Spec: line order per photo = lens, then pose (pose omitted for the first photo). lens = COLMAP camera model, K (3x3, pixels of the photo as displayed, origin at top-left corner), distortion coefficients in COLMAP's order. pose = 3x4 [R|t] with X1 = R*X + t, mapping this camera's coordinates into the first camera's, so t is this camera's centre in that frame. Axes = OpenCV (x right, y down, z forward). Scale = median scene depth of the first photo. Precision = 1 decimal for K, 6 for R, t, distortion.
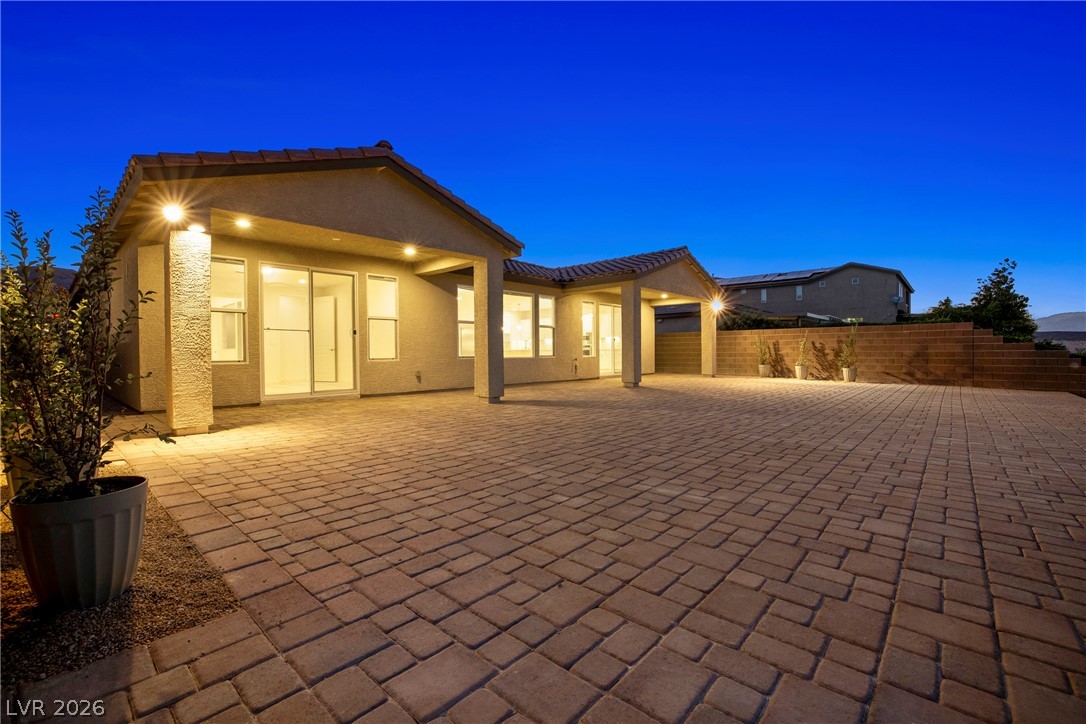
lens RADIAL K [[498.8, 0, 543.0], [0, 498.8, 362.0], [0, 0, 1]] dist [-0.001545, -0.000230]
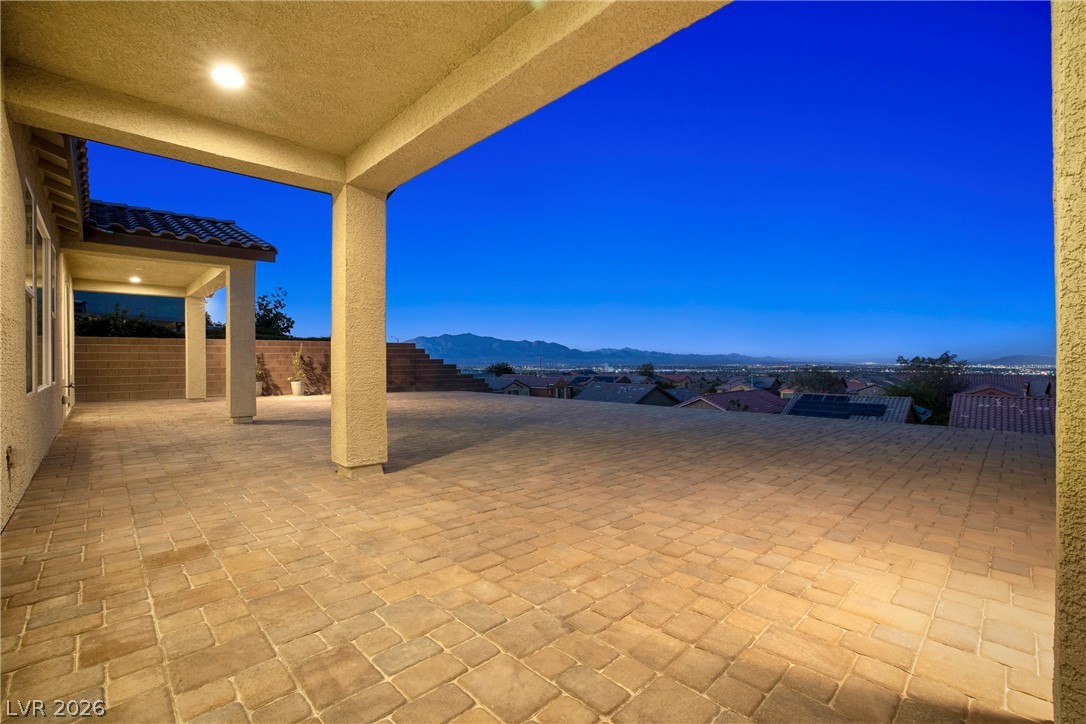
lens RADIAL K [[498.8, 0, 543.0], [0, 498.8, 362.0], [0, 0, 1]] dist [-0.001545, -0.000230]
pose [[0.063101, 0.000280, 0.998007, -0.380183], [0.023177, 0.999730, -0.001745, -0.015825], [-0.997738, 0.023241, 0.063078, 0.483505]]
